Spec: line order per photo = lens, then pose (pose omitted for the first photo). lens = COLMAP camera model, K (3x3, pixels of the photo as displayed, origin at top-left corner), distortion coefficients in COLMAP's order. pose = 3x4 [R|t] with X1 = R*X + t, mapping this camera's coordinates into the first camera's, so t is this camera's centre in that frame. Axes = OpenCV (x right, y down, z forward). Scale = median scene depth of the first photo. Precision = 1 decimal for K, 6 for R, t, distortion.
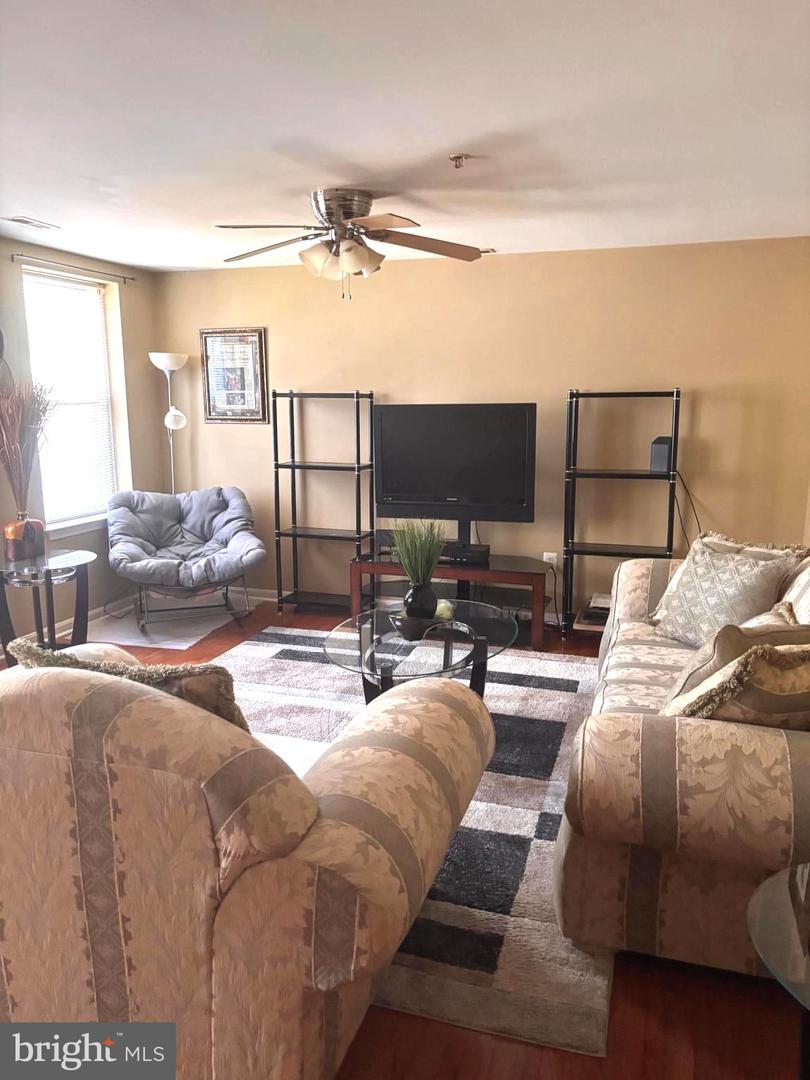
lens RADIAL K [[820.4, 0, 412.3], [0, 820.4, 543.9], [0, 0, 1]] dist [0.042079, -0.055651]
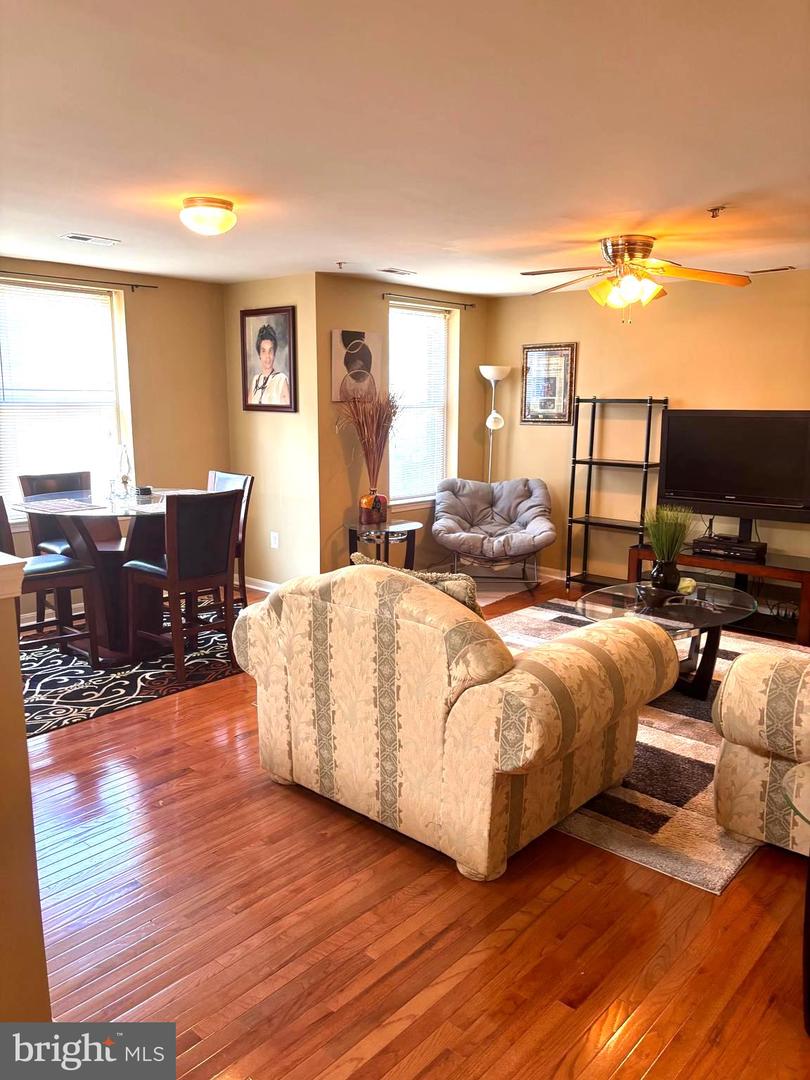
lens RADIAL K [[820.4, 0, 397.5], [0, 820.4, 539.0], [0, 0, 1]] dist [0.042079, -0.055651]
pose [[0.910131, 0.075518, -0.407380, 0.096803], [-0.079494, 0.996809, 0.007186, 0.027312], [0.406623, 0.025844, 0.913230, -0.170723]]
